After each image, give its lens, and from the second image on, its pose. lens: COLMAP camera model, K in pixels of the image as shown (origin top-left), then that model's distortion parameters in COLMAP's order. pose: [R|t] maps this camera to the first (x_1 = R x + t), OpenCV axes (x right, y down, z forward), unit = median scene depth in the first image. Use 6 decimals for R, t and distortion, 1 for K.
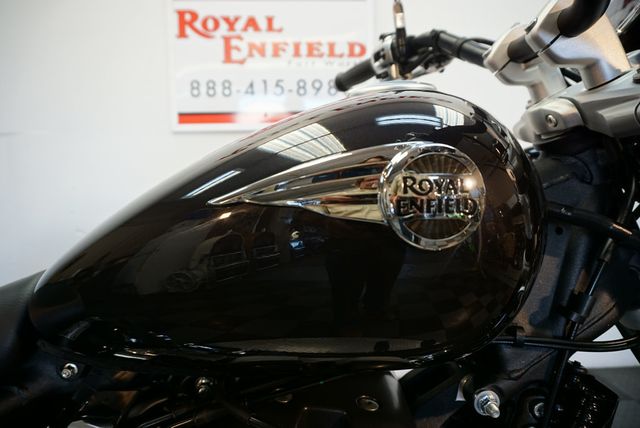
lens RADIAL K [[424.5, 0, 316.2], [0, 424.5, 208.4], [0, 0, 1]] dist [-0.045665, 0.028762]
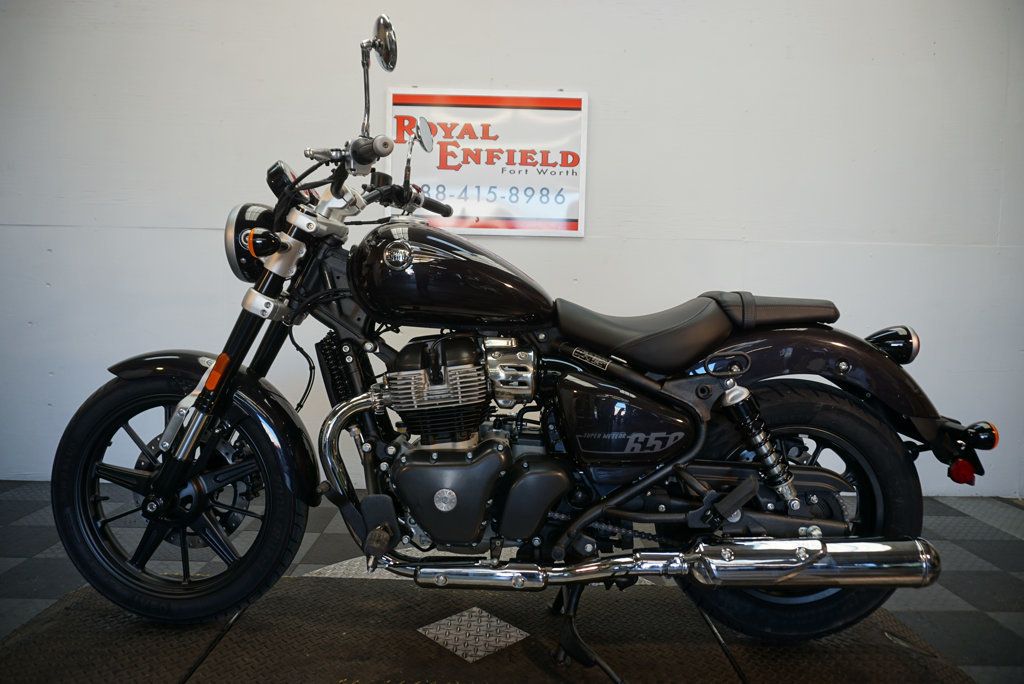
lens RADIAL K [[679.1, 0, 507.6], [0, 679.1, 343.8], [0, 0, 1]] dist [-0.045665, 0.028762]
pose [[0.998552, 0.041379, -0.034386, 0.021363], [-0.042162, 0.998860, -0.022370, 0.111549], [0.033421, 0.023787, 0.999158, -0.628680]]
